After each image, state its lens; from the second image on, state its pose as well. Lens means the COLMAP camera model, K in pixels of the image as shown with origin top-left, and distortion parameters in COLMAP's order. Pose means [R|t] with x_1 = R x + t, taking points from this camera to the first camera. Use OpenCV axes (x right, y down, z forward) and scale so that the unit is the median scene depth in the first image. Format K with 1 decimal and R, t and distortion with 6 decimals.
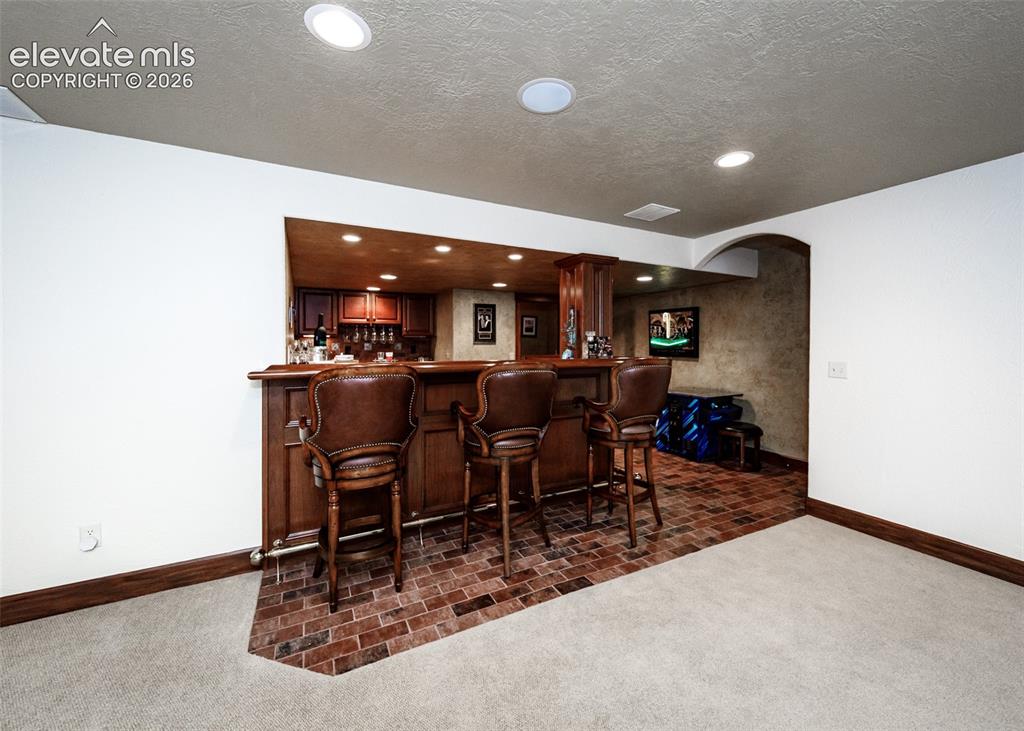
lens RADIAL K [[419.4, 0, 508.6], [0, 419.4, 348.1], [0, 0, 1]] dist [-0.000567, -0.000128]
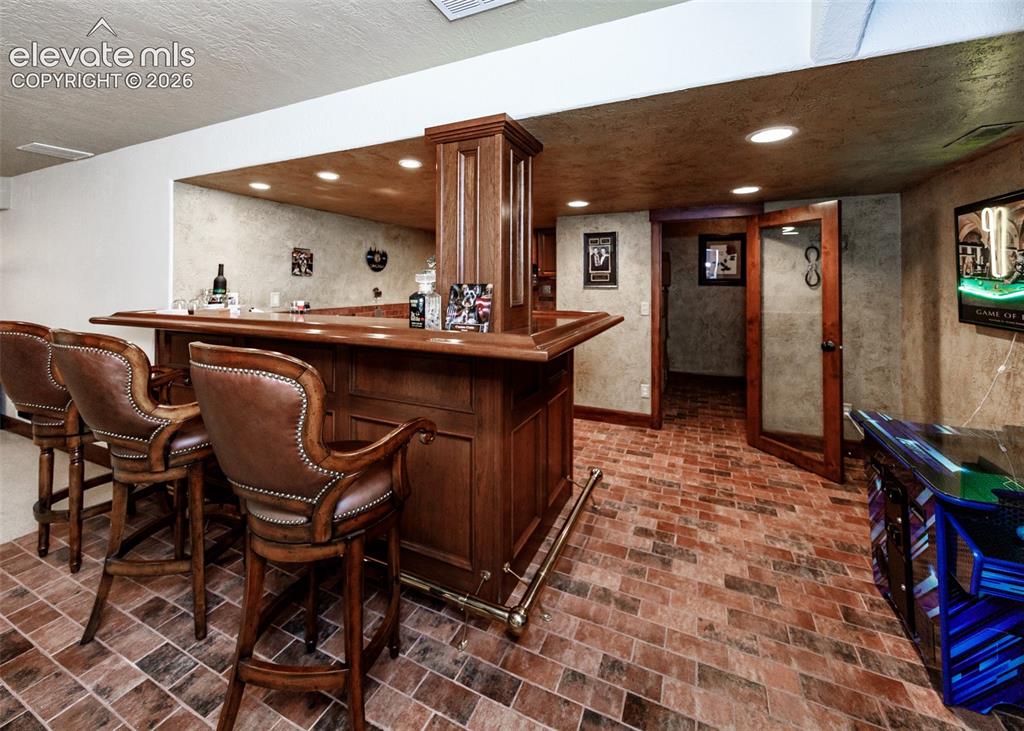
lens RADIAL K [[404.8, 0, 515.2], [0, 404.8, 275.5], [0, 0, 1]] dist [-0.001247, -0.000339]
pose [[0.620811, -0.014634, -0.783823, 0.393162], [-0.003574, 0.999763, -0.021497, -0.016651], [0.783952, 0.016147, 0.620612, 0.464993]]
